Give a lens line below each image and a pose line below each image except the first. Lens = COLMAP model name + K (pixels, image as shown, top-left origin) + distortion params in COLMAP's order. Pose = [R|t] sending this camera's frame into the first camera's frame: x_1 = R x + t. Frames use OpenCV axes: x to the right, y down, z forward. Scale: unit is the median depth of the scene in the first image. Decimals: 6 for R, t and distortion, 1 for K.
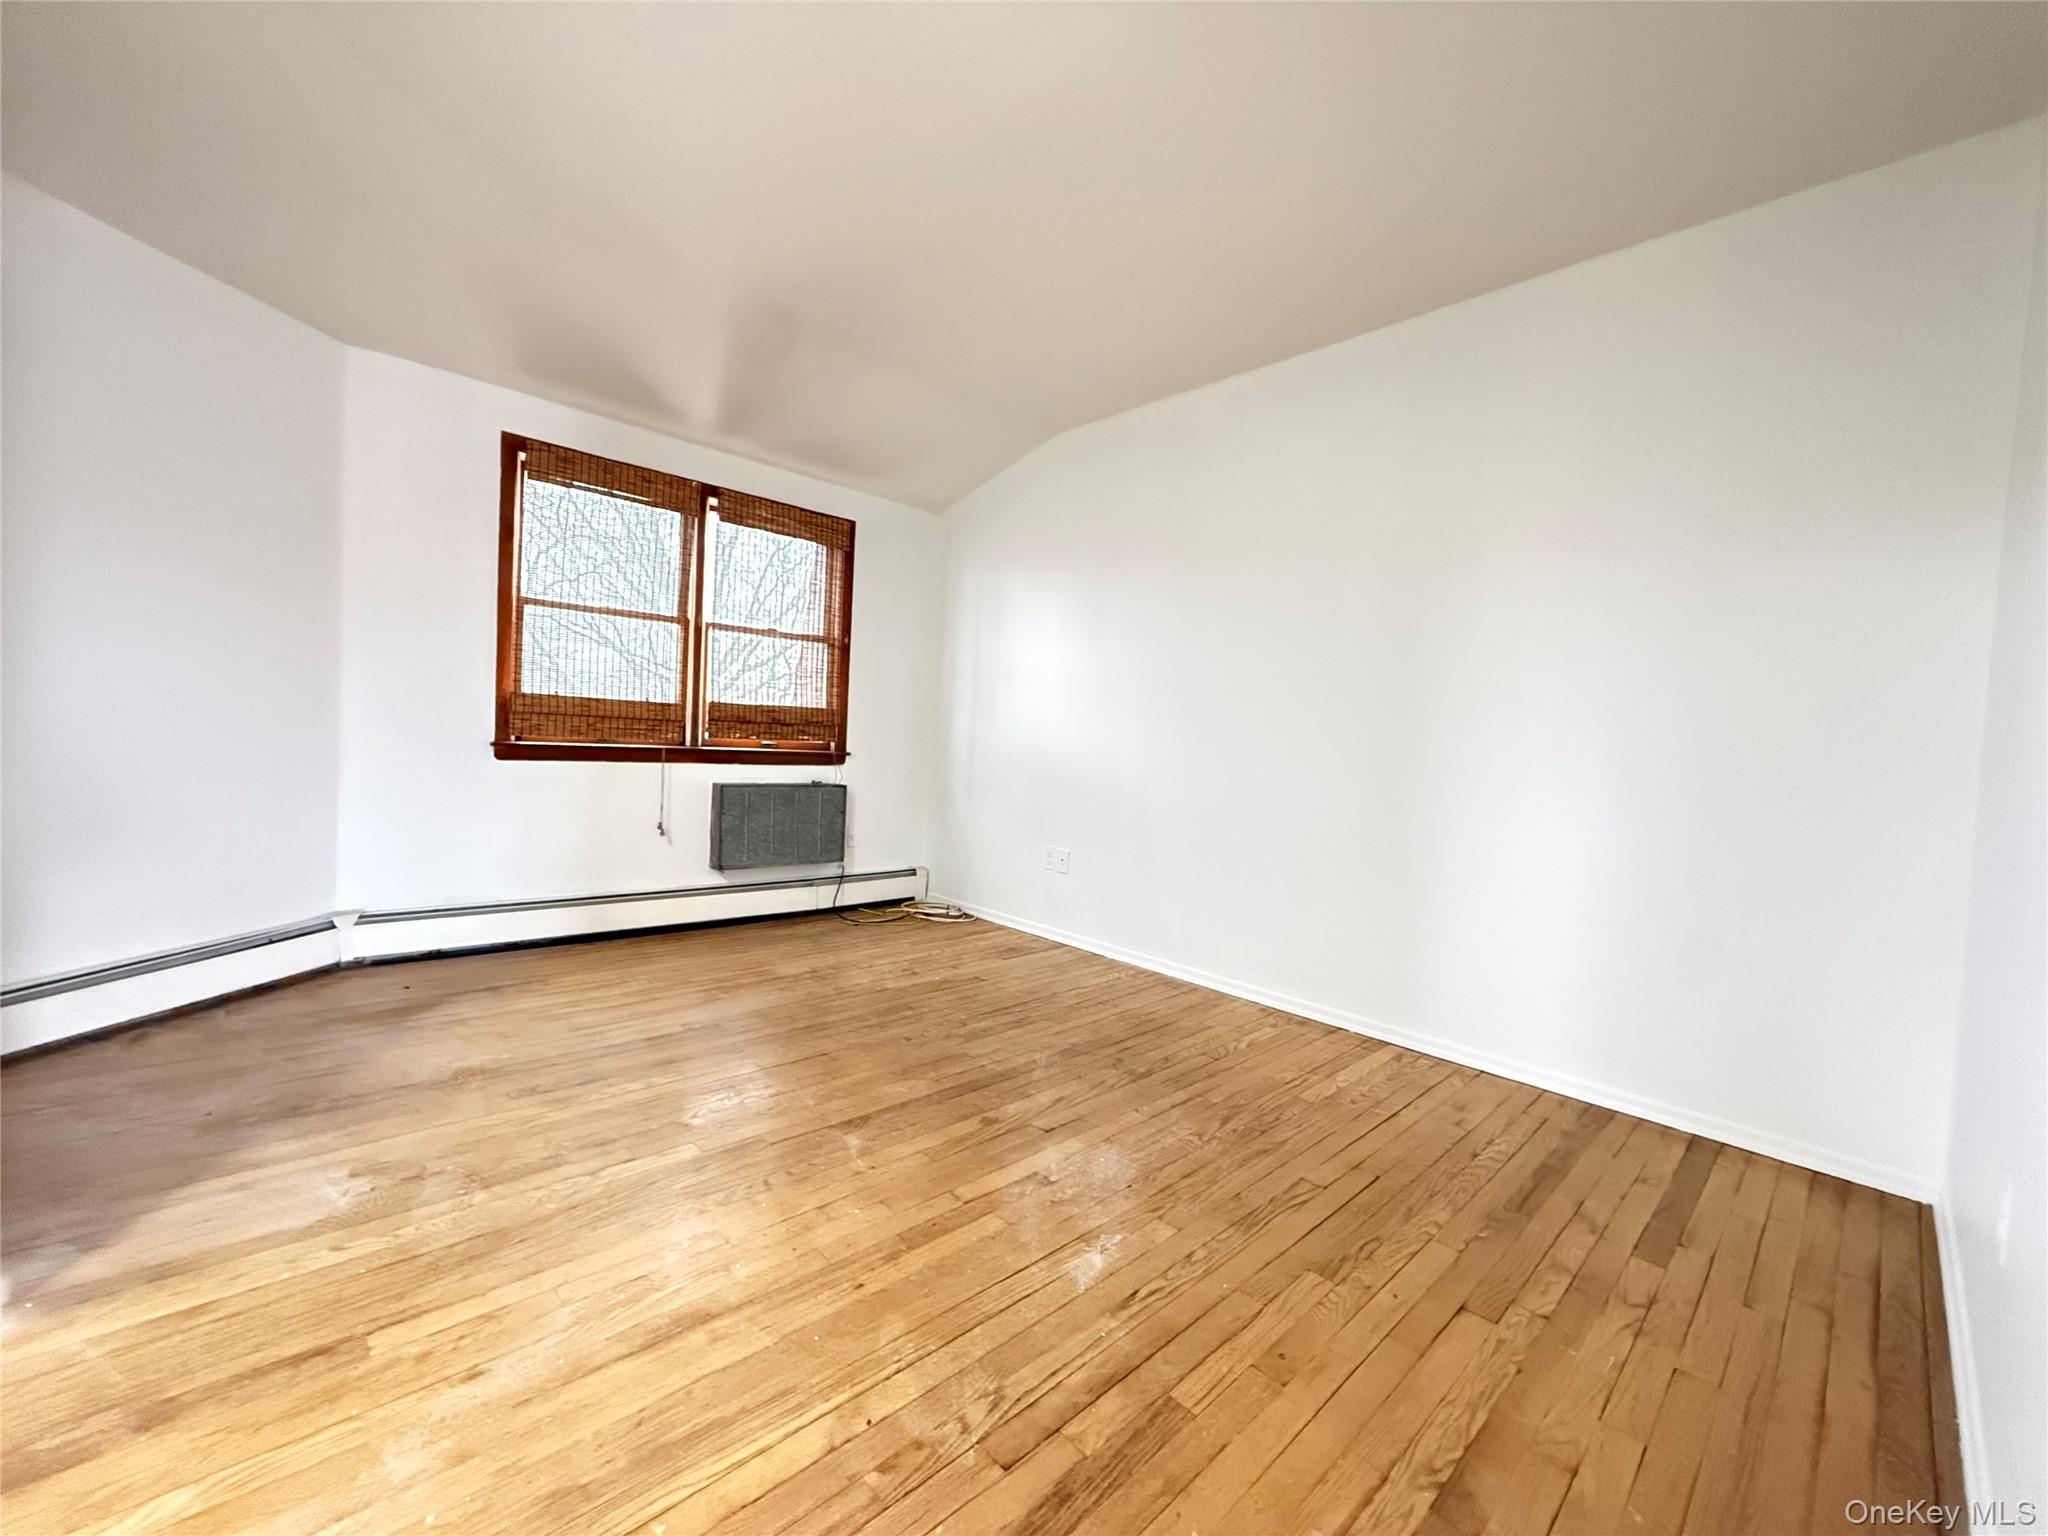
lens RADIAL K [[818.5, 0, 1016.5], [0, 818.5, 765.7], [0, 0, 1]] dist [-0.000547, 0.000181]
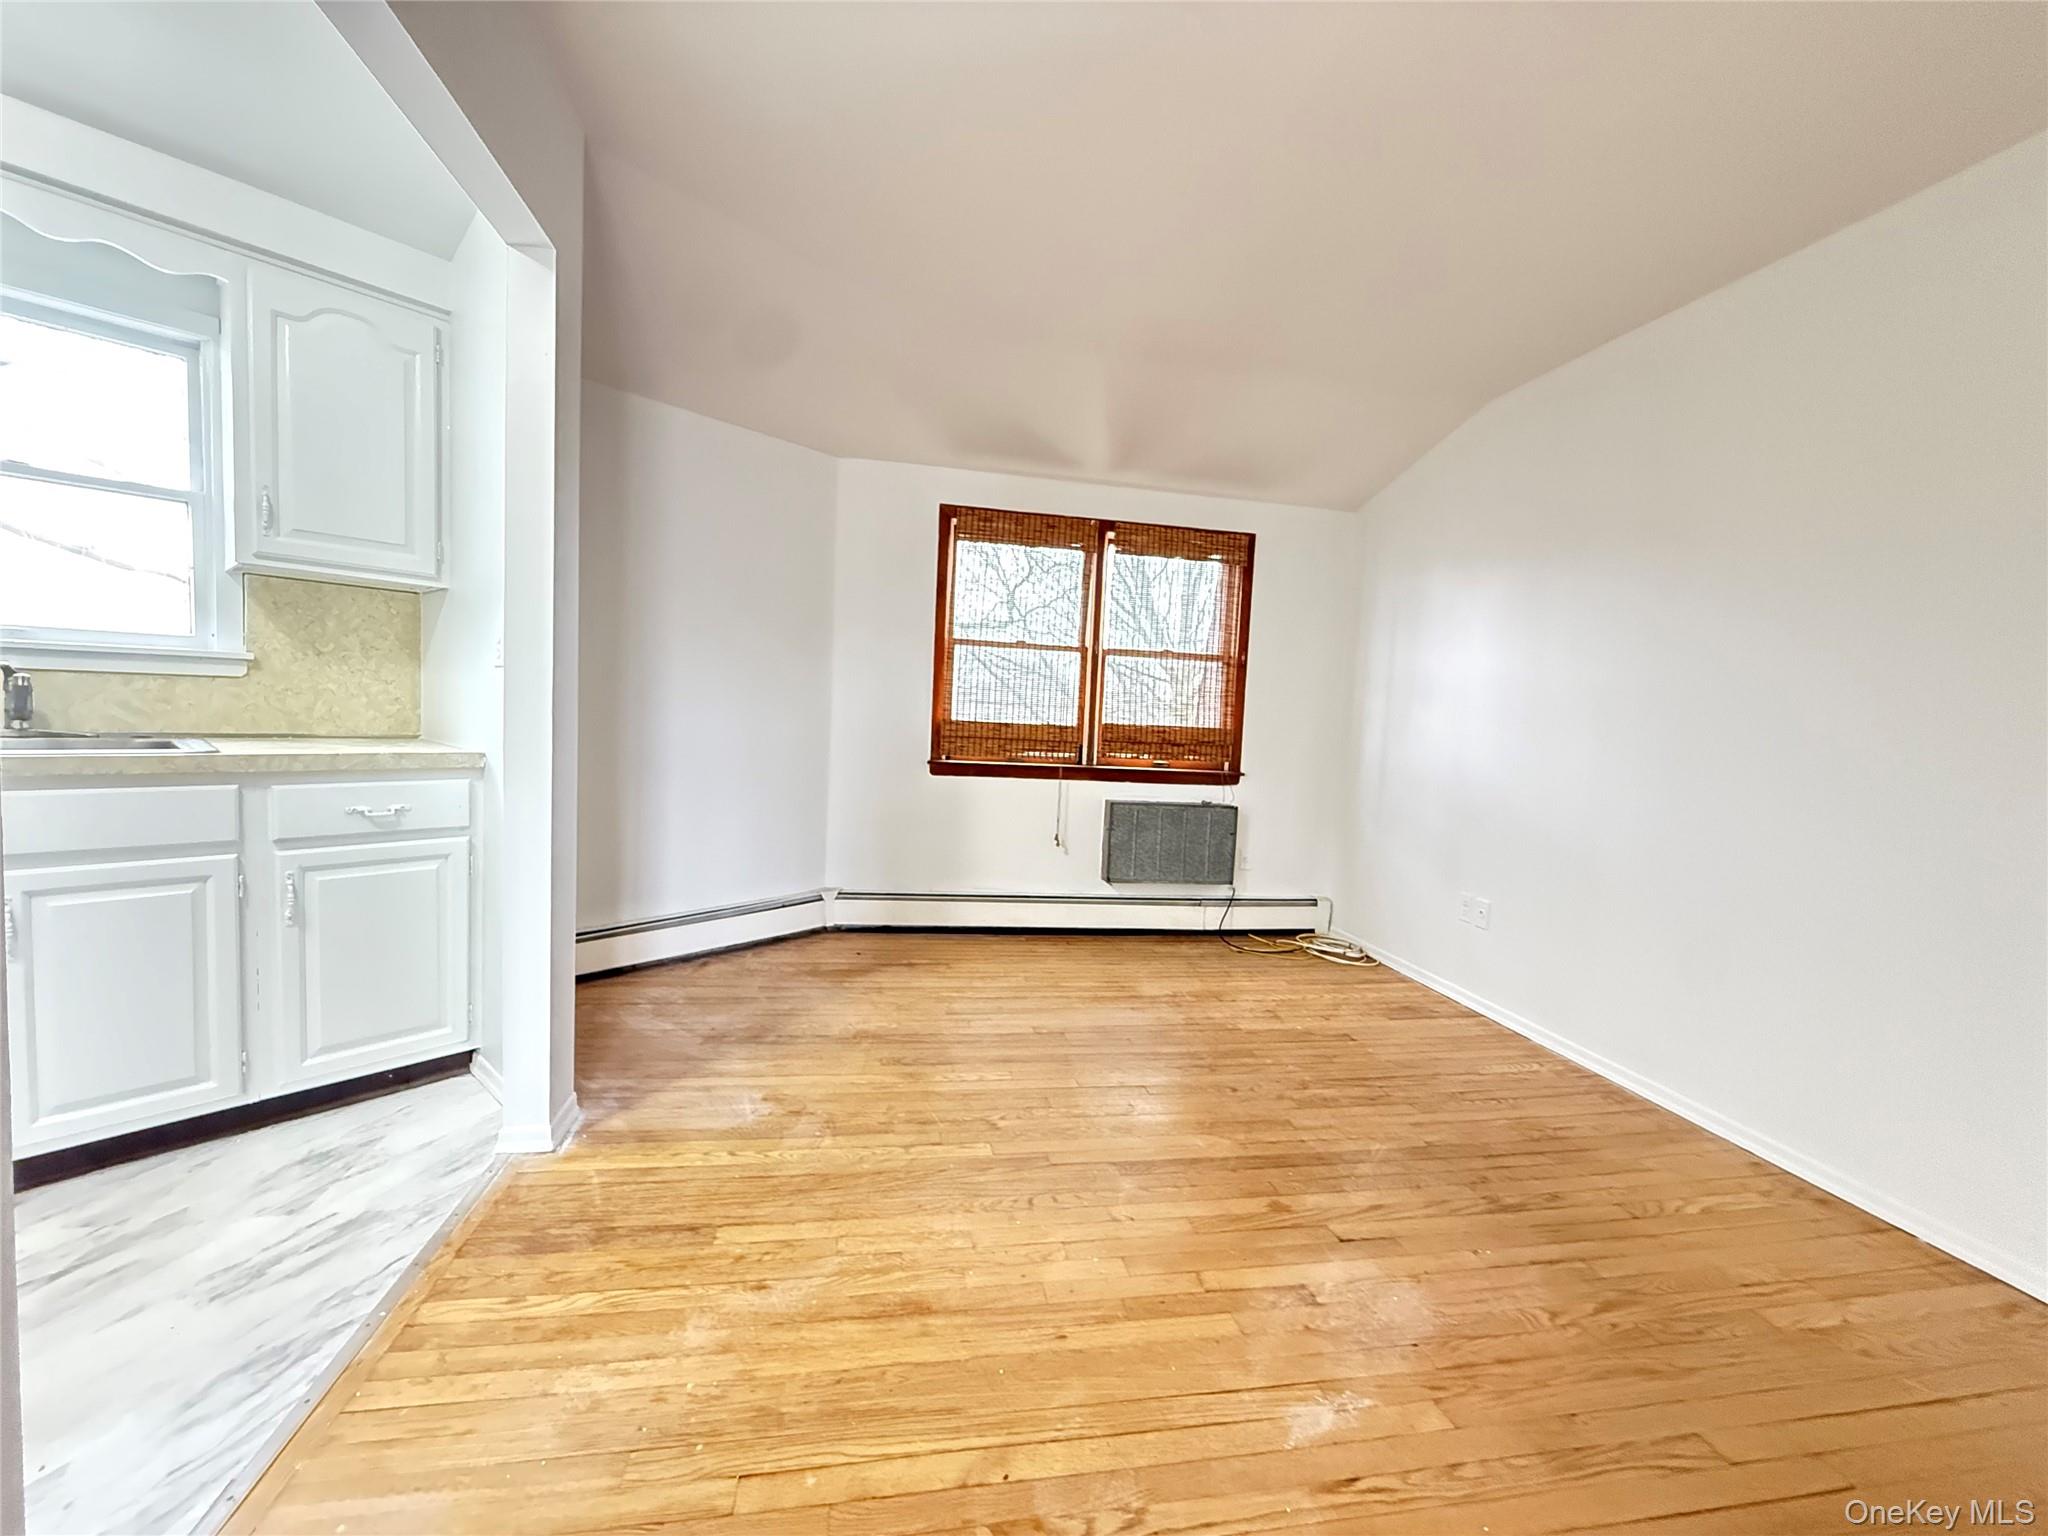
lens RADIAL K [[818.5, 0, 1016.5], [0, 818.5, 765.7], [0, 0, 1]] dist [-0.000547, 0.000181]
pose [[0.837468, 0.026887, -0.545824, 0.175449], [-0.025244, 0.999626, 0.010509, -0.048985], [0.545903, 0.004978, 0.837834, 0.067292]]
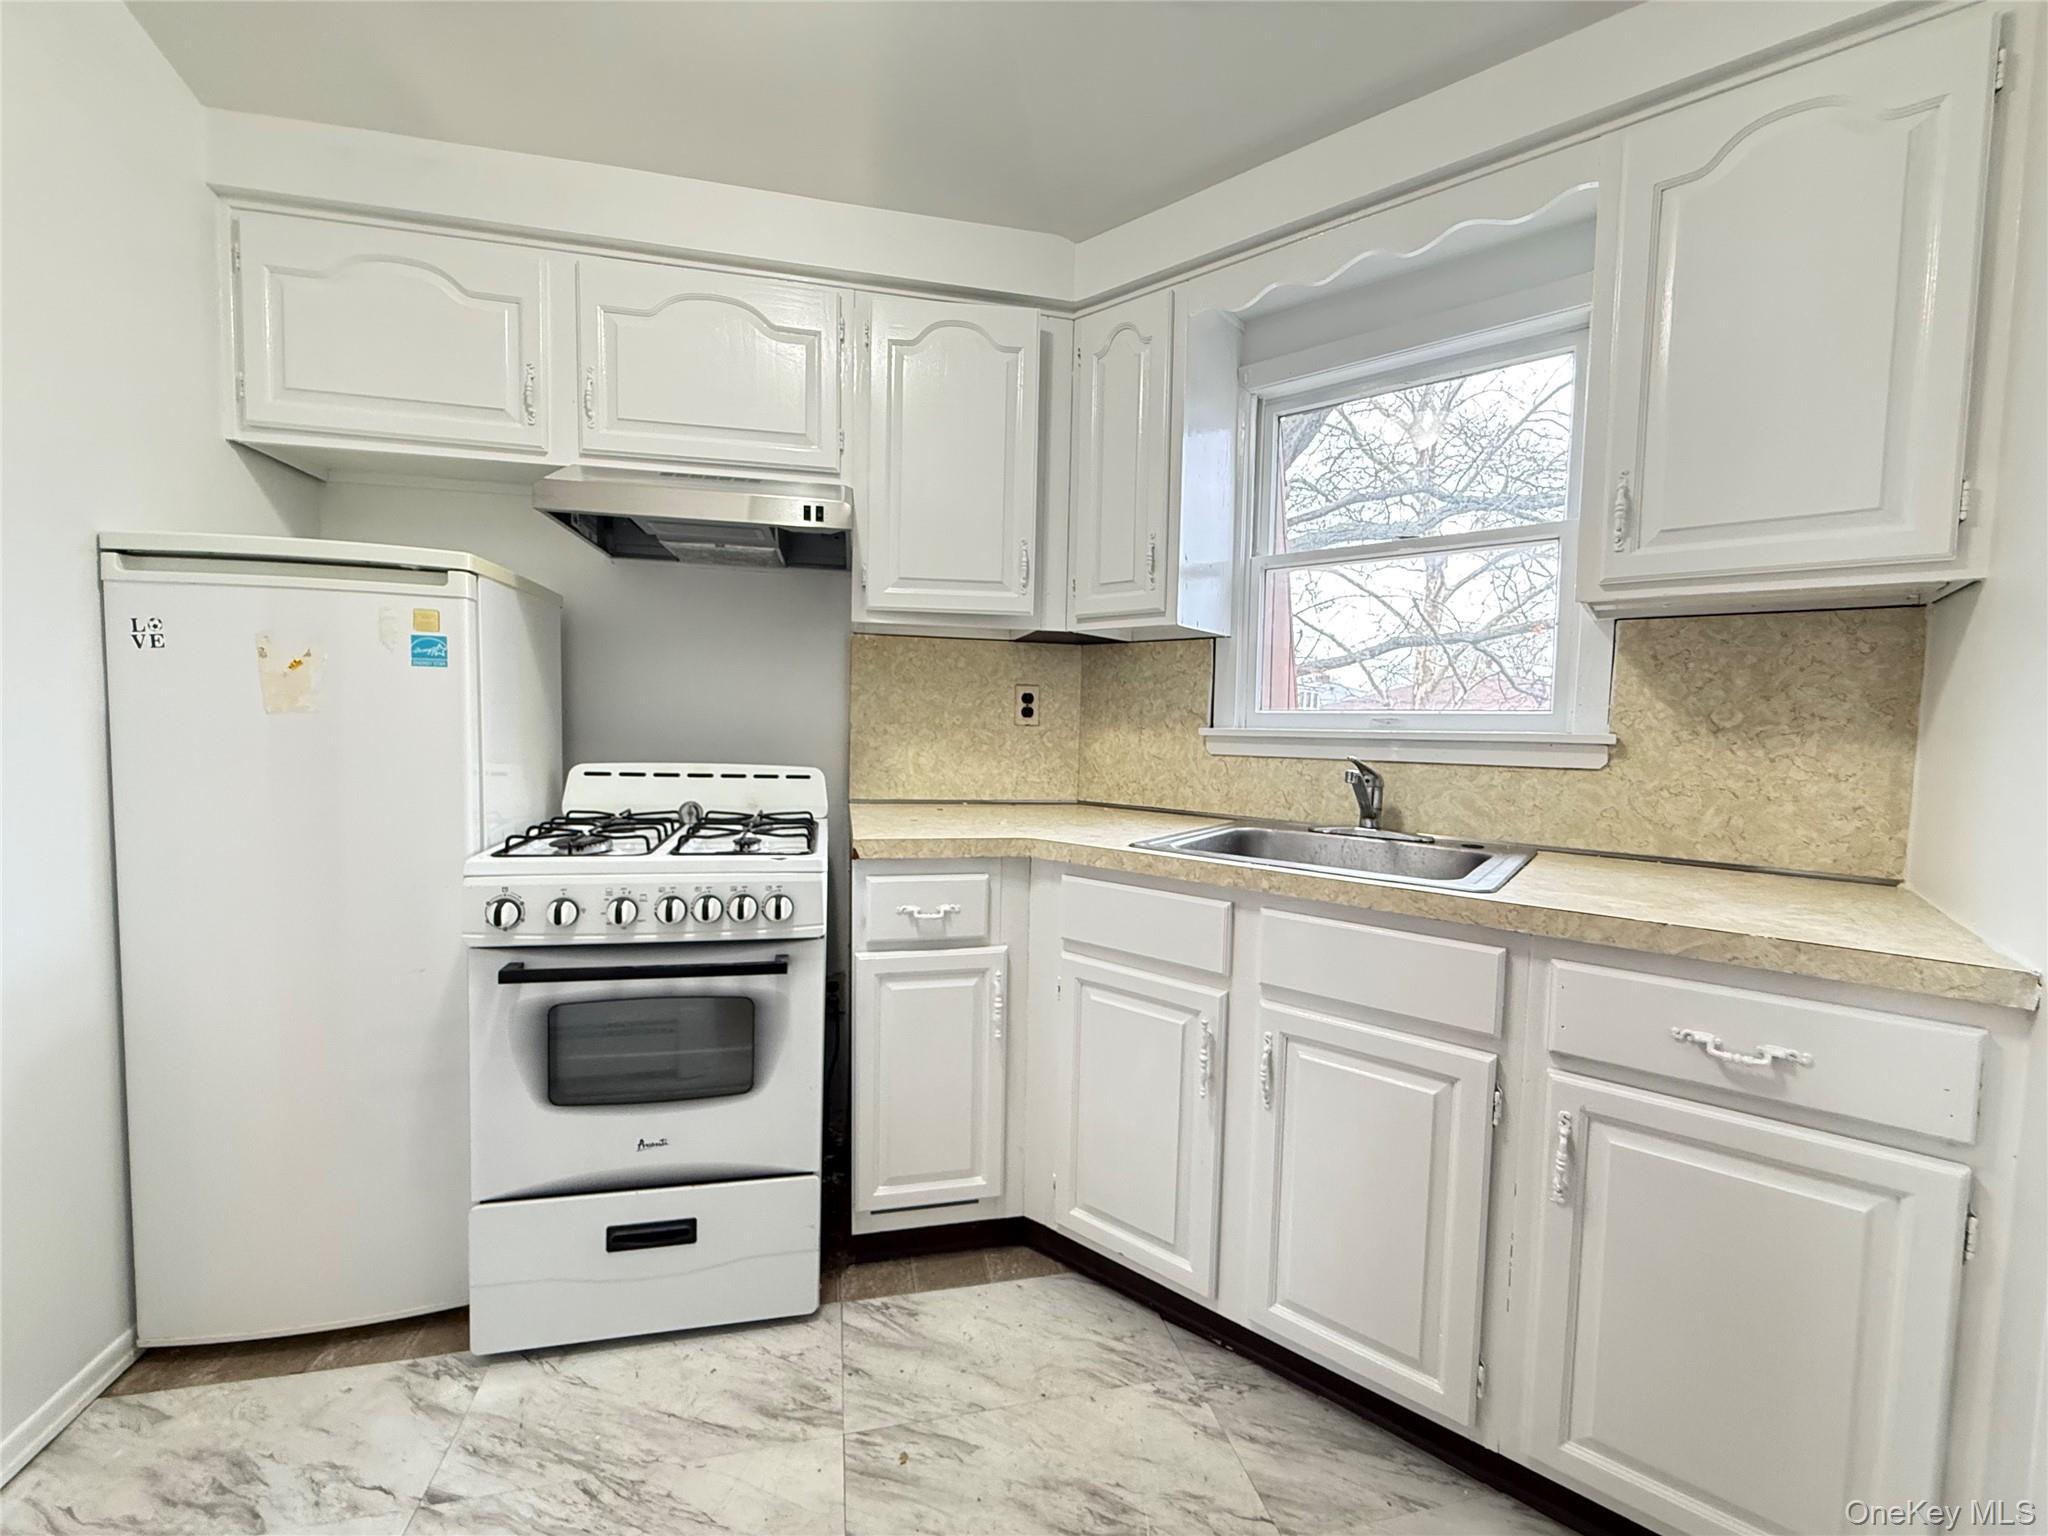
lens RADIAL K [[818.5, 0, 1016.5], [0, 818.5, 765.7], [0, 0, 1]] dist [-0.000547, 0.000181]
pose [[-0.505788, -0.014369, -0.862538, -0.287733], [-0.082262, 0.996108, 0.031644, -0.103525], [0.858727, 0.086959, -0.505001, 0.297908]]
